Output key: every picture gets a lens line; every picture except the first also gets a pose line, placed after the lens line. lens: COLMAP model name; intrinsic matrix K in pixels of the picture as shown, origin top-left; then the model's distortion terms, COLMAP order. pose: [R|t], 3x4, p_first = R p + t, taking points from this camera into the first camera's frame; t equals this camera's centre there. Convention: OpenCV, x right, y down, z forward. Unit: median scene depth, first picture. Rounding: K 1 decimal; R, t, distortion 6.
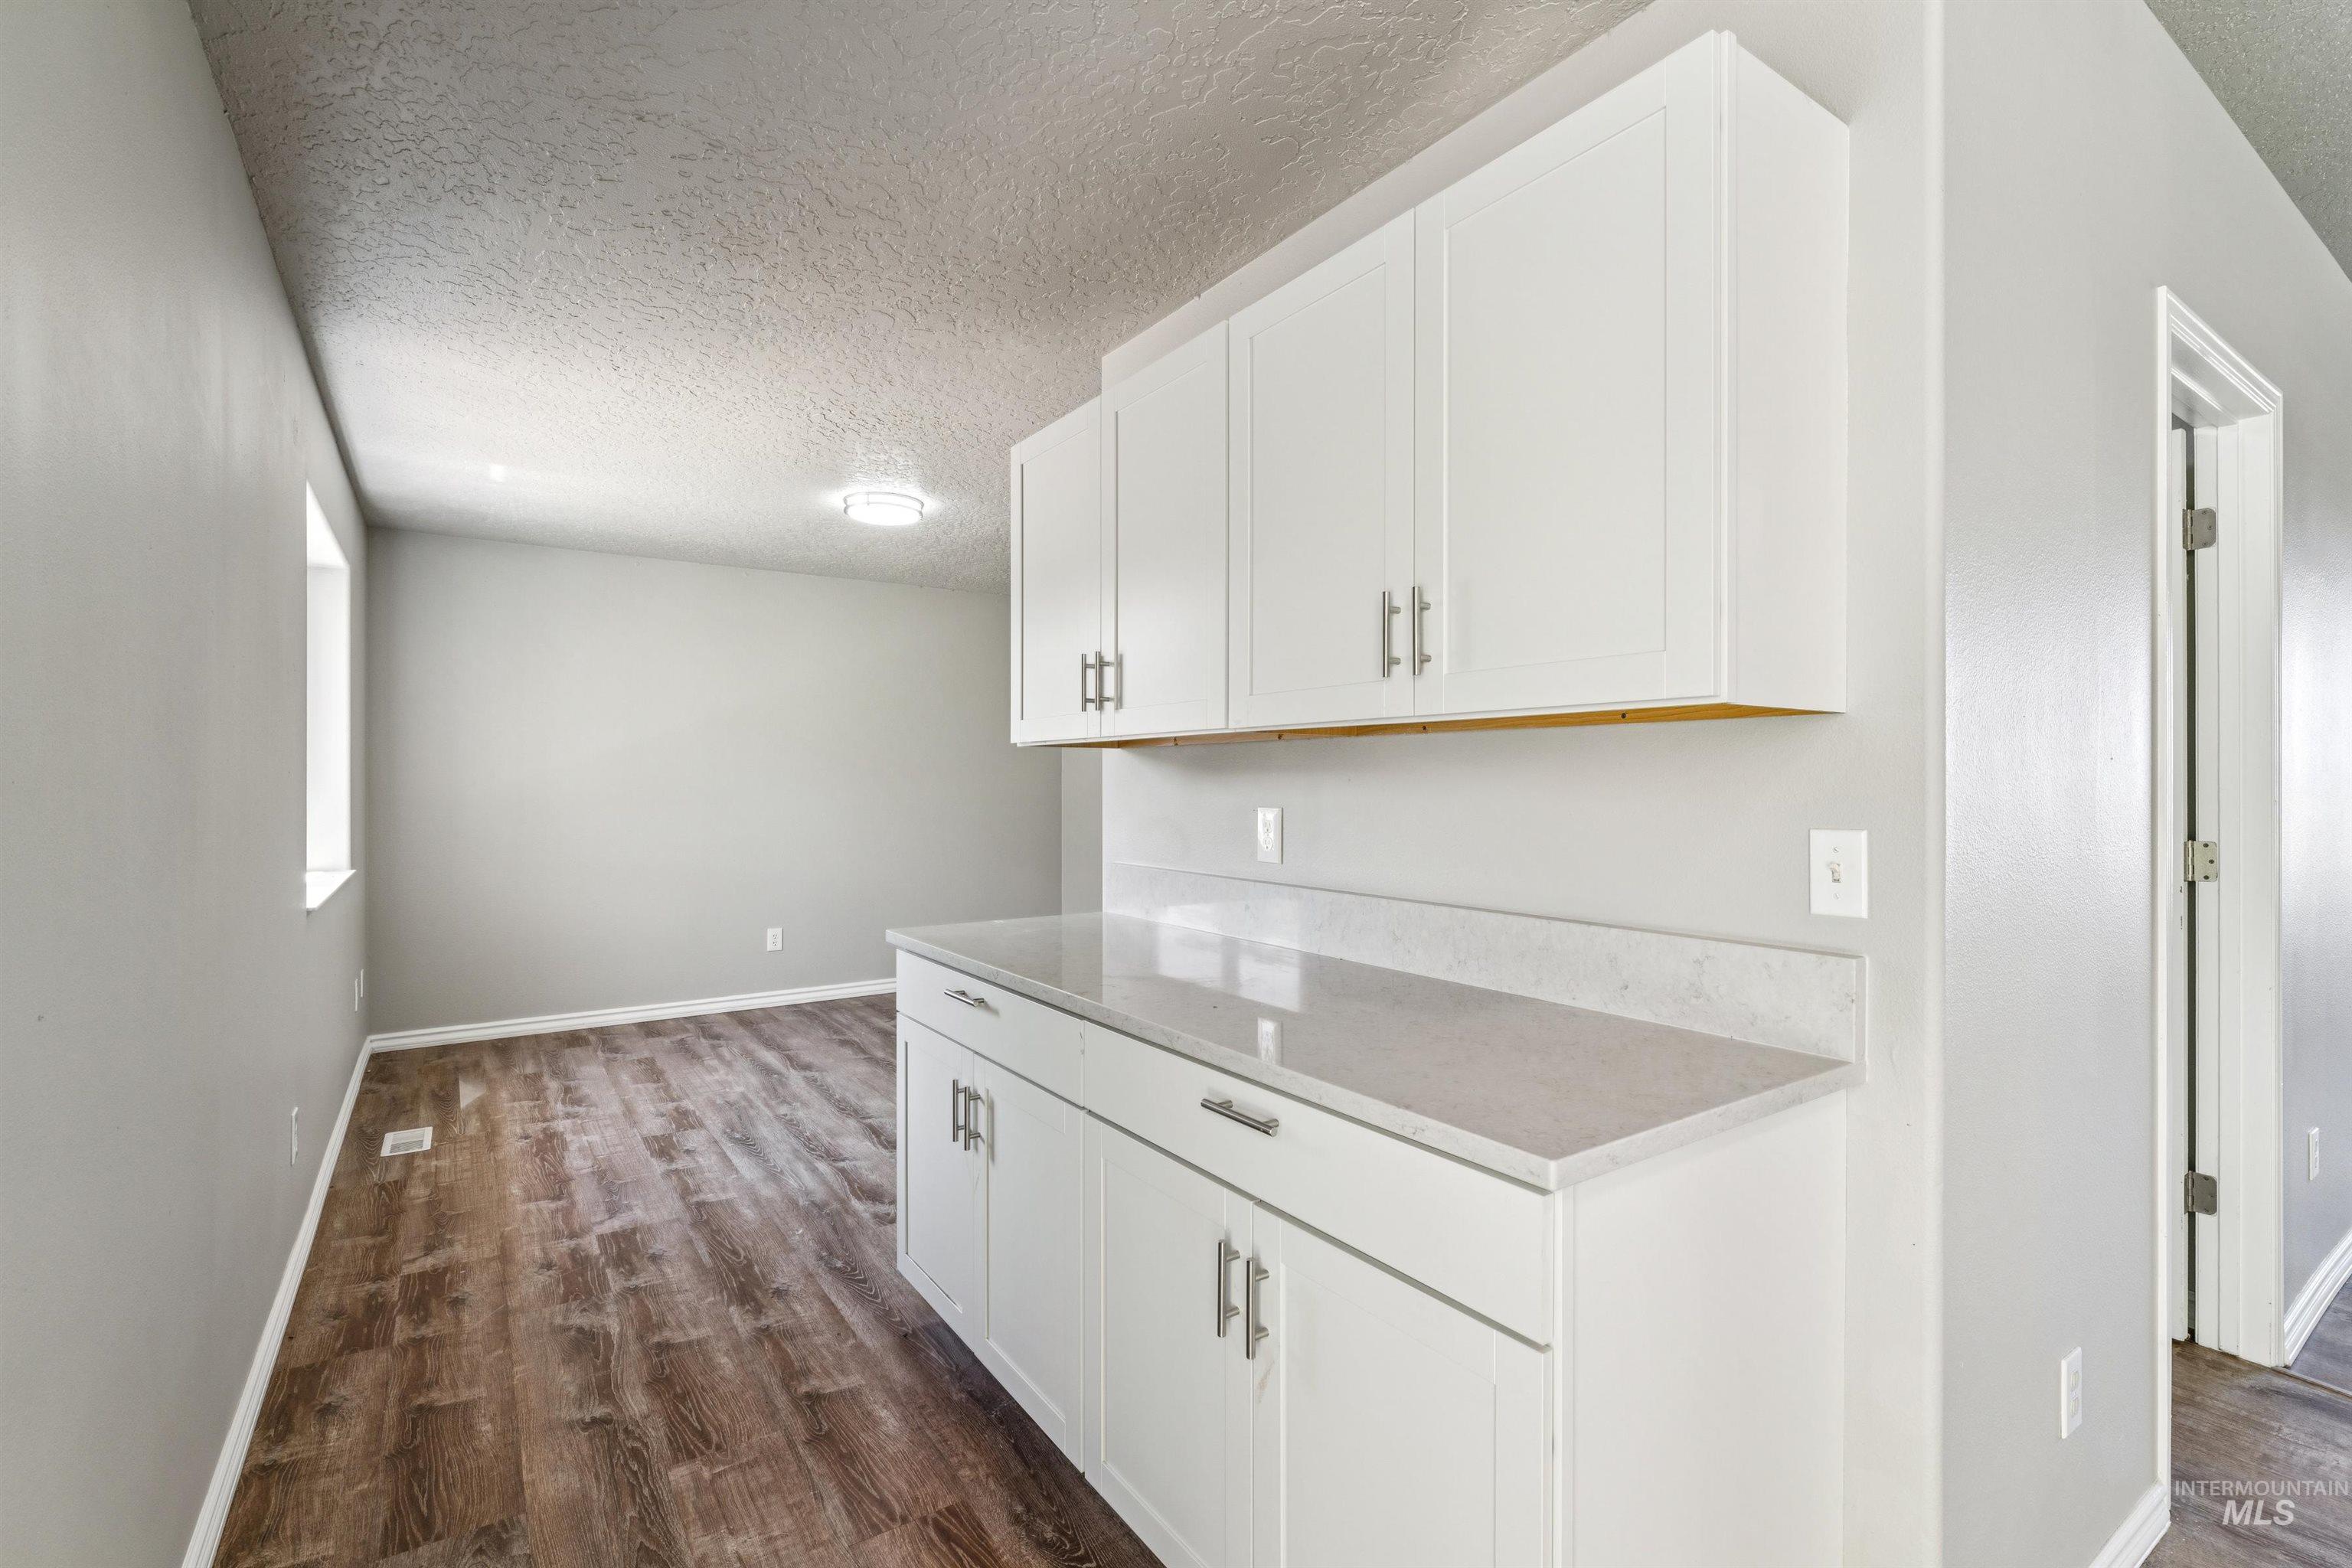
lens RADIAL K [[1058.7, 0, 1181.4], [0, 1058.7, 775.8], [0, 0, 1]] dist [-0.001450, -0.002476]
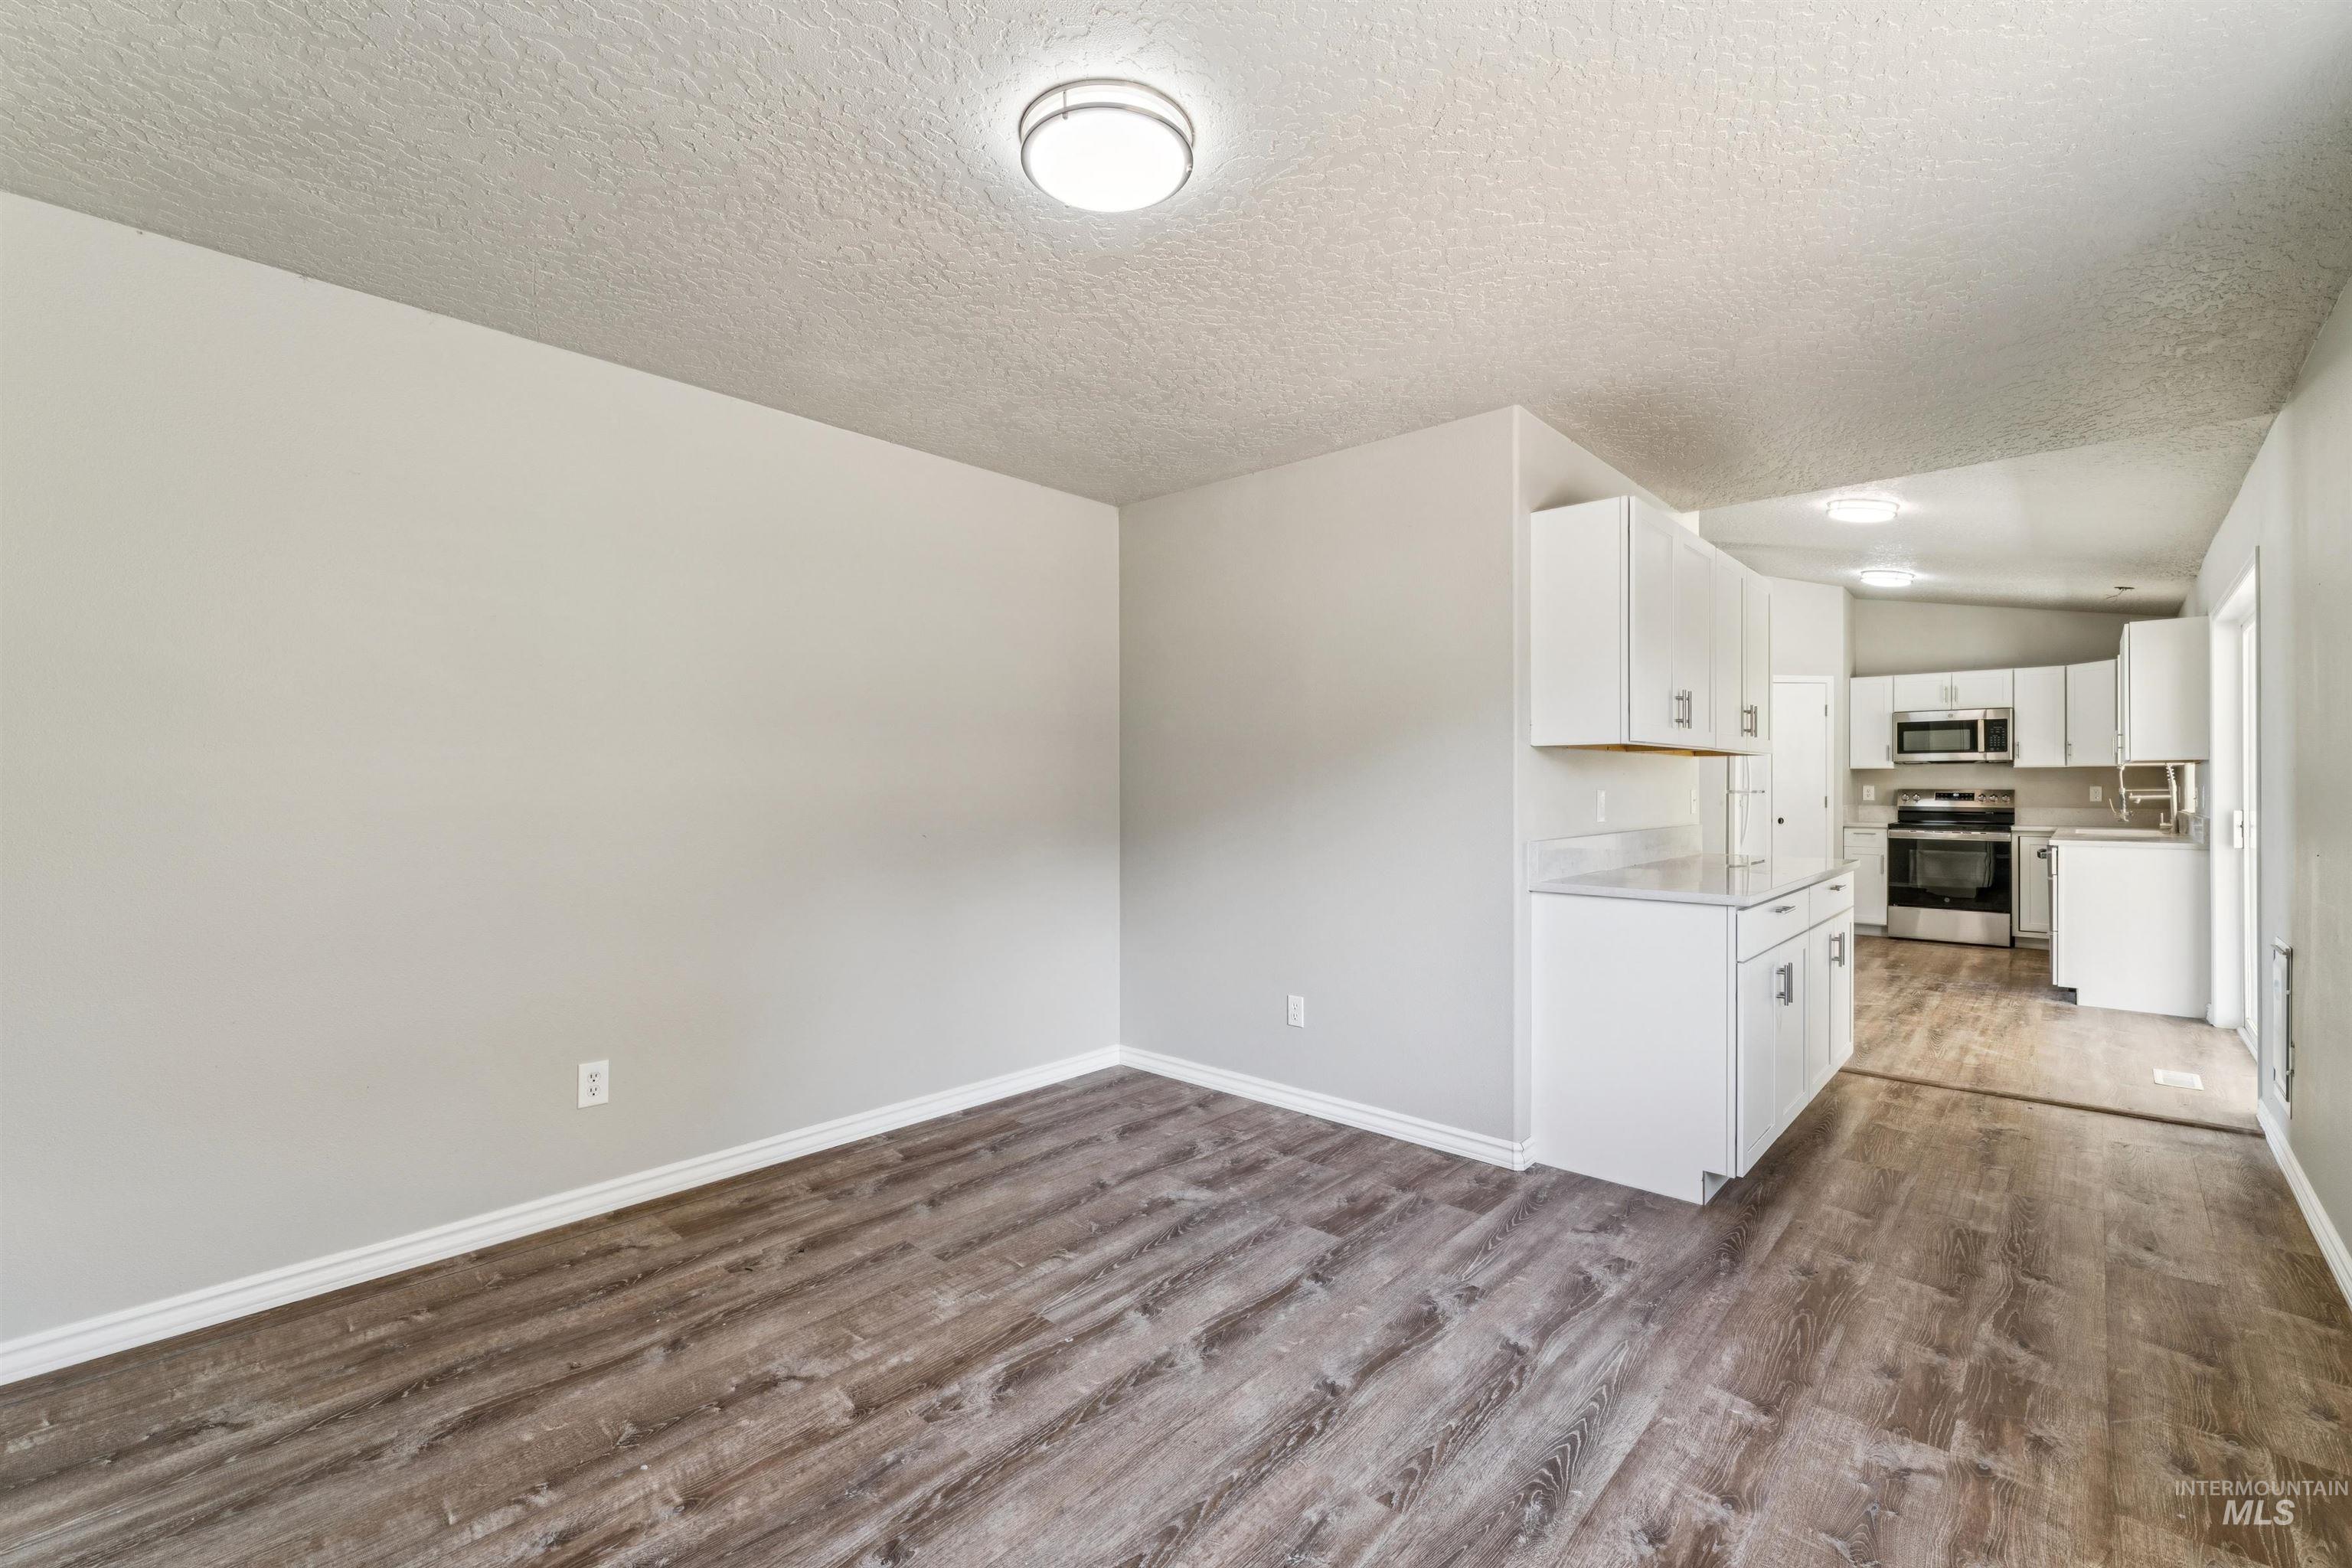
lens RADIAL K [[1012.6, 0, 1175.2], [0, 1012.6, 786.9], [0, 0, 1]] dist [-0.003679, 0.000022]
pose [[-0.231674, -0.001779, 0.972792, -0.798232], [-0.003586, 0.999993, 0.000975, 0.015336], [-0.972787, -0.003262, -0.231678, 1.224612]]
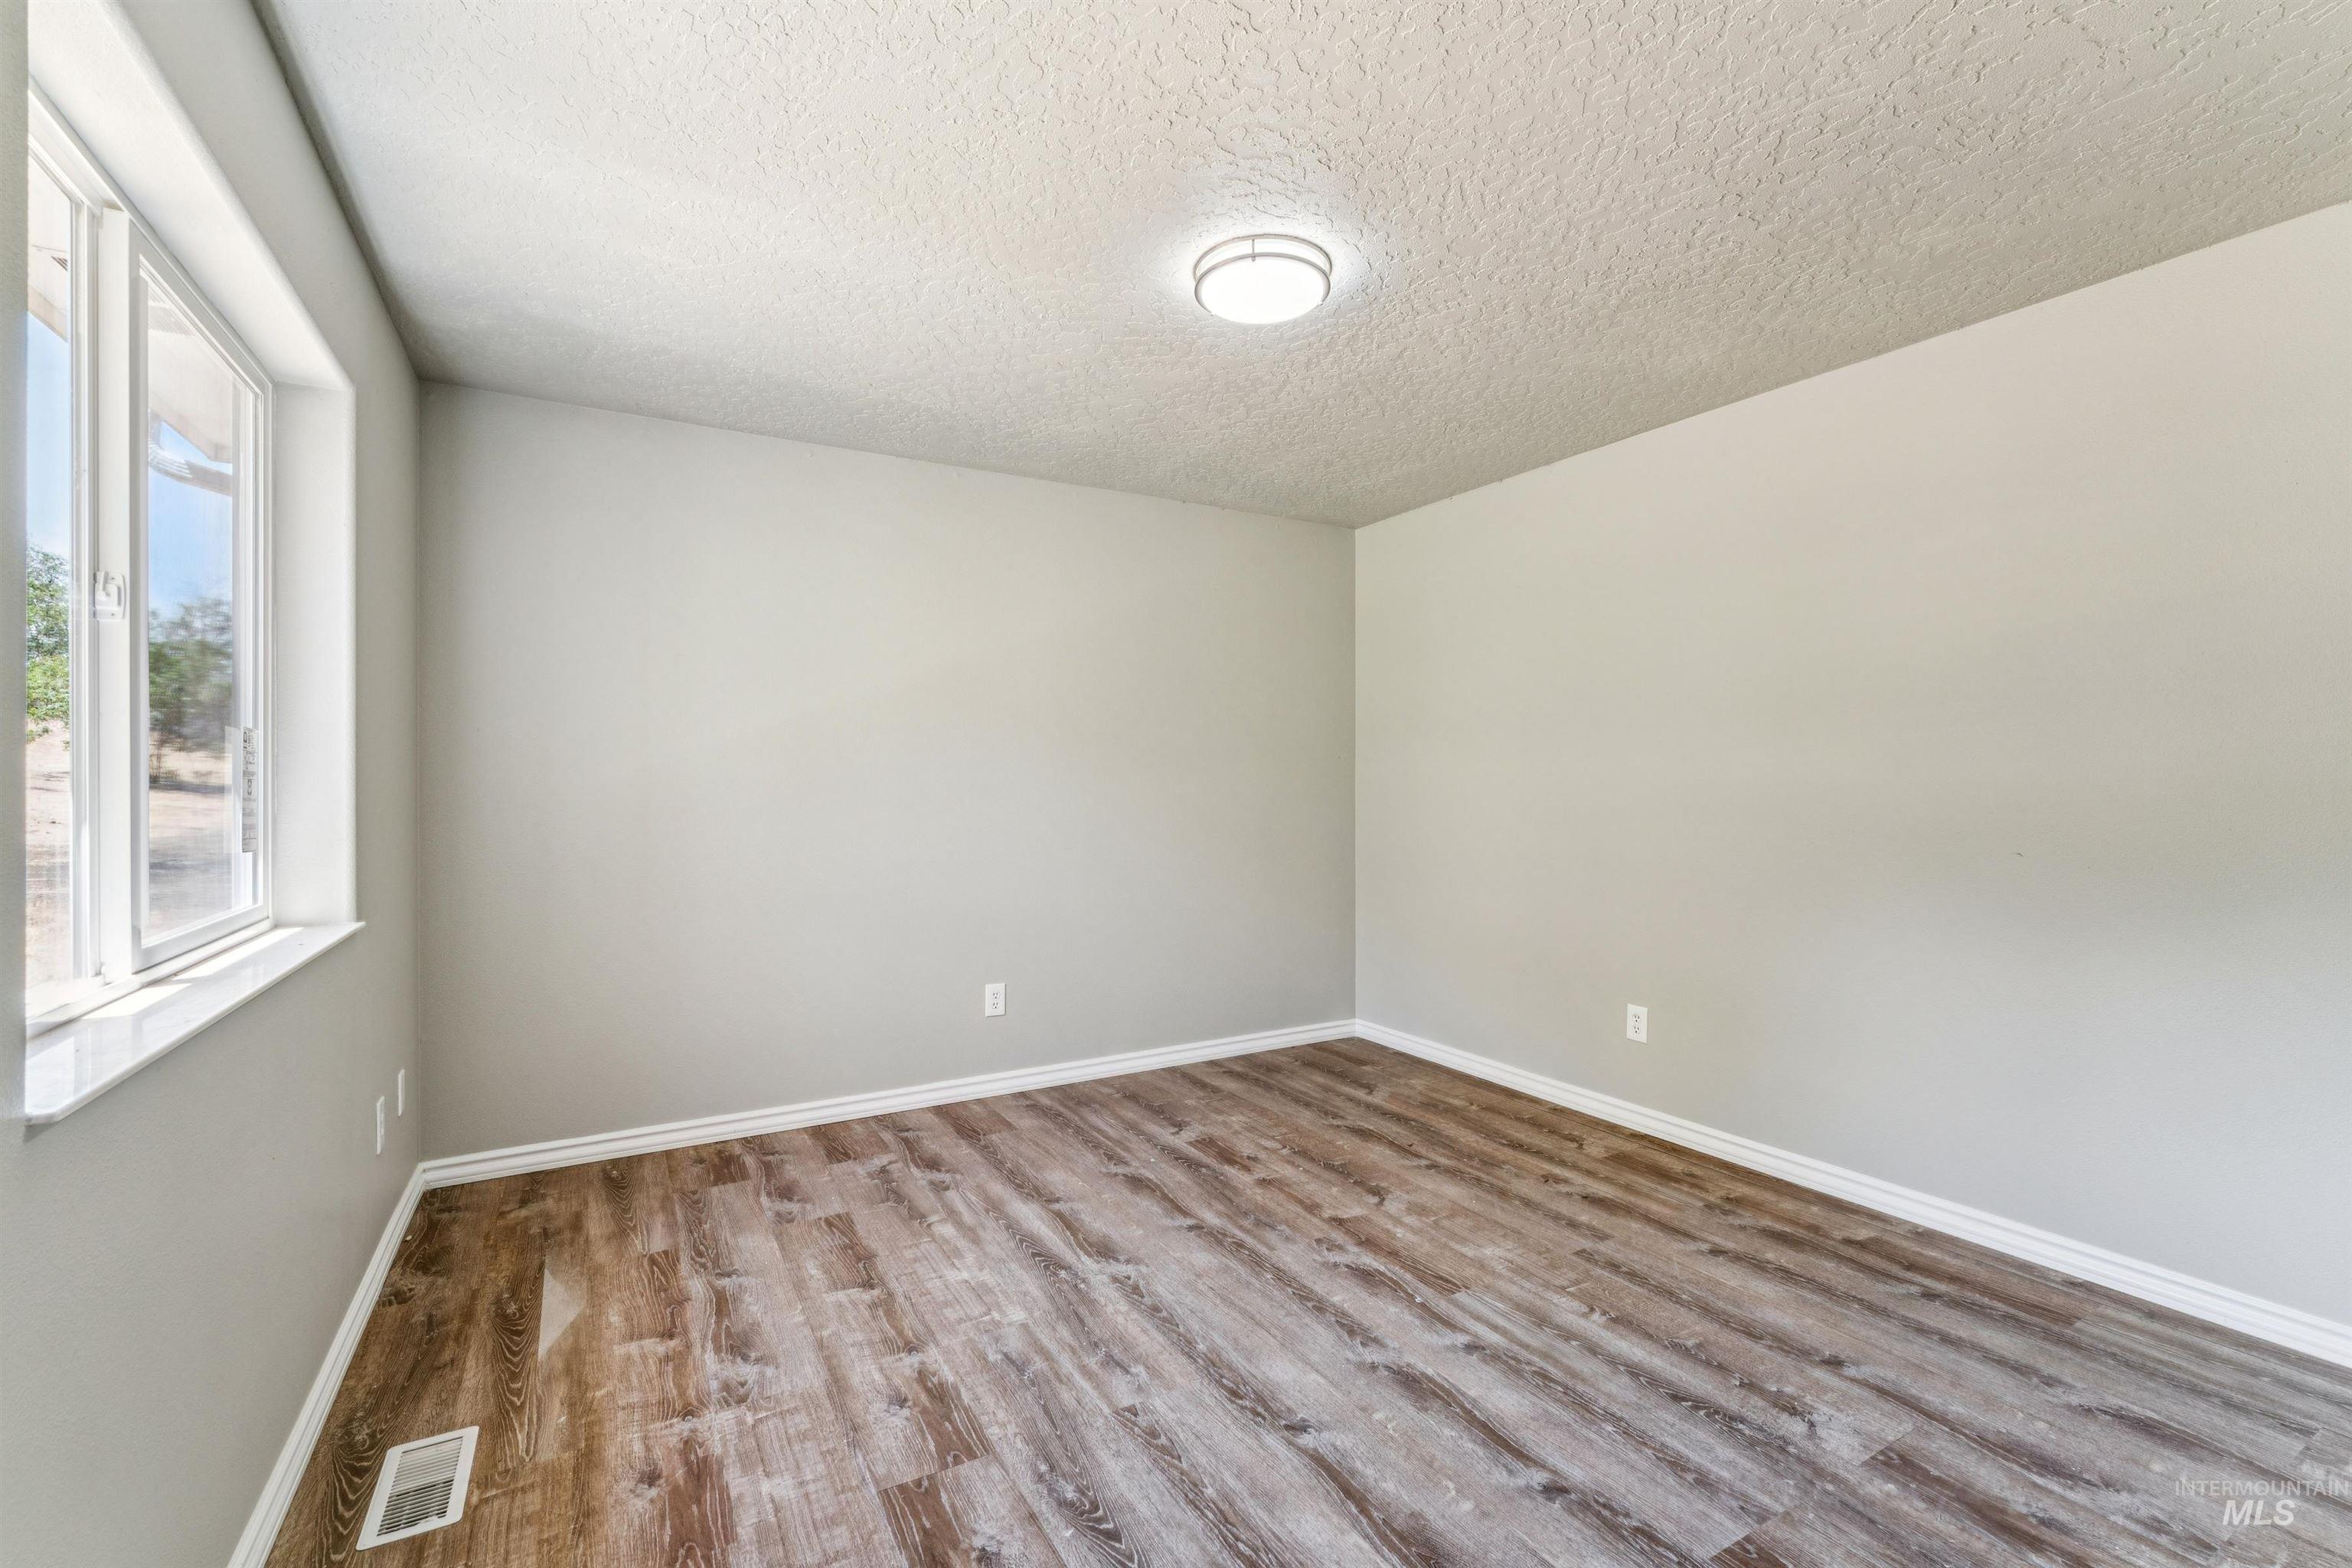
lens RADIAL K [[1012.6, 0, 1179.5], [0, 1012.6, 777.4], [0, 0, 1]] dist [-0.003679, 0.000022]
pose [[0.997059, -0.000564, -0.076634, -0.323416], [0.000598, 1.000000, 0.000420, 0.012335], [0.076634, -0.000465, 0.997059, 0.526063]]
